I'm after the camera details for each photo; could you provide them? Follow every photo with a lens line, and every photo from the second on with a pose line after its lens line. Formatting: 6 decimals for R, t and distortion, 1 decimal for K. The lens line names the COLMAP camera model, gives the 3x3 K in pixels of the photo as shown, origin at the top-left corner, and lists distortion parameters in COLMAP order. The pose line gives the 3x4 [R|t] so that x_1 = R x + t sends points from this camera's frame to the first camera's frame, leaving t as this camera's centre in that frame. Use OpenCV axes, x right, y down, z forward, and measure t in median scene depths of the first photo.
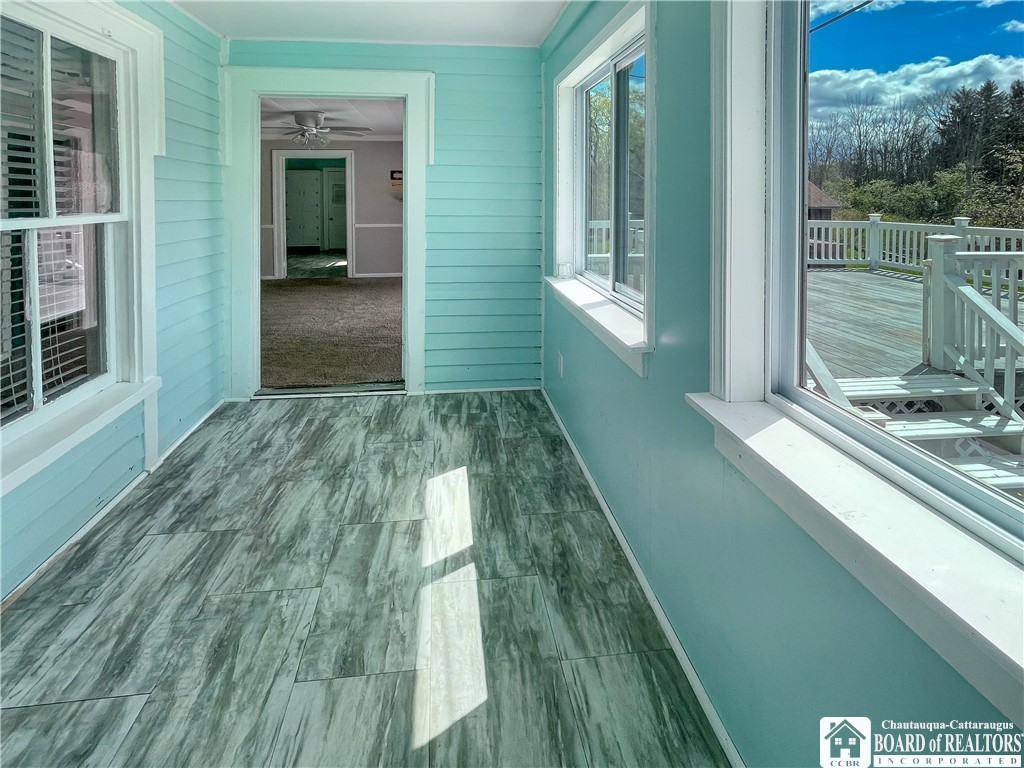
lens RADIAL K [[524.8, 0, 512.0], [0, 524.8, 384.0], [0, 0, 1]] dist [-0.000055, 0.001395]
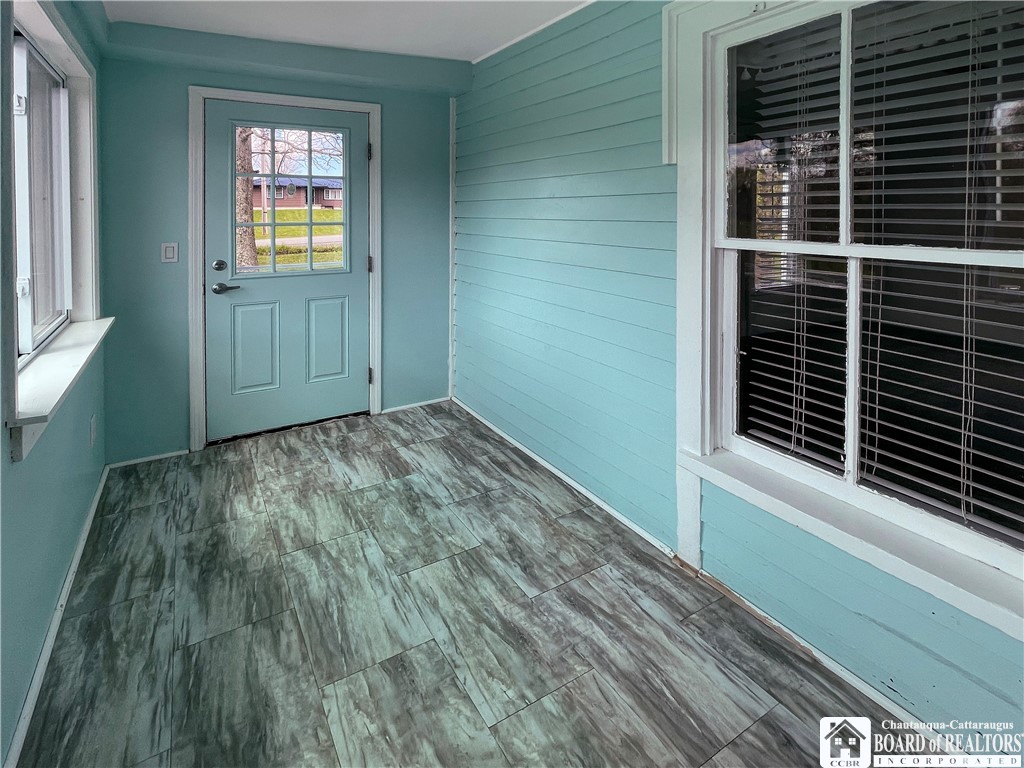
lens RADIAL K [[524.8, 0, 512.0], [0, 524.8, 384.0], [0, 0, 1]] dist [-0.000055, 0.001395]
pose [[-0.917774, 0.130438, -0.375068, -0.177085], [-0.126594, 0.799127, 0.587682, -0.548019], [0.376383, 0.586841, -0.716905, 1.384058]]
